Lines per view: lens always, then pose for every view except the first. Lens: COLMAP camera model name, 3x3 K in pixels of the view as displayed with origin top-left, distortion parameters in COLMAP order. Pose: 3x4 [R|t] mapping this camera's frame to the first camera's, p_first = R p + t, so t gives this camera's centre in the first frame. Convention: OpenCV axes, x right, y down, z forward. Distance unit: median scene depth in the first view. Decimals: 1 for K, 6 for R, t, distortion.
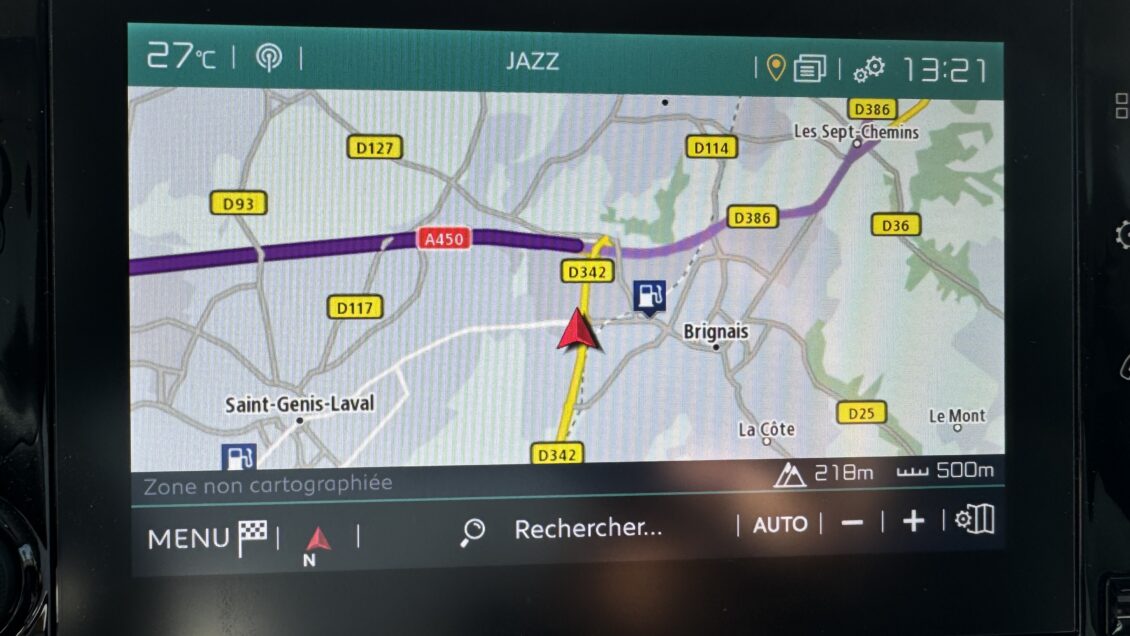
lens RADIAL K [[790.1, 0, 565.0], [0, 790.1, 318.0], [0, 0, 1]] dist [0.001295, 0.000611]
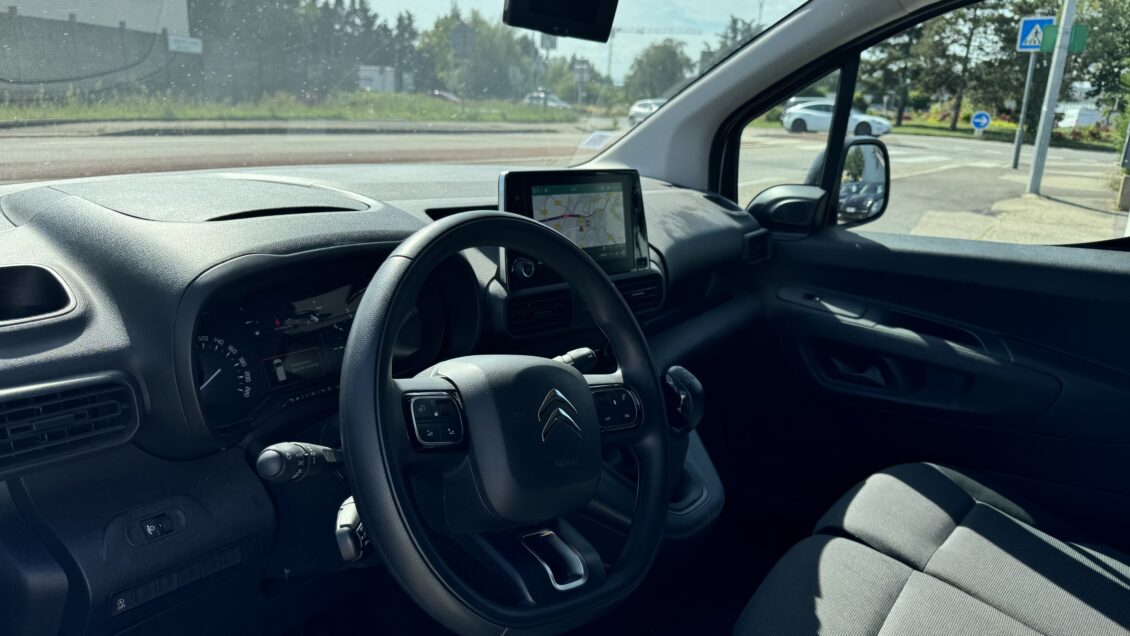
lens RADIAL K [[809.8, 0, 566.4], [0, 809.8, 323.4], [0, 0, 1]] dist [0.007099, -0.005436]
pose [[0.777212, 0.017095, -0.629006, 4.360668], [0.032559, 0.997199, 0.067332, 0.358118], [0.628395, -0.072811, 0.774479, -4.569063]]
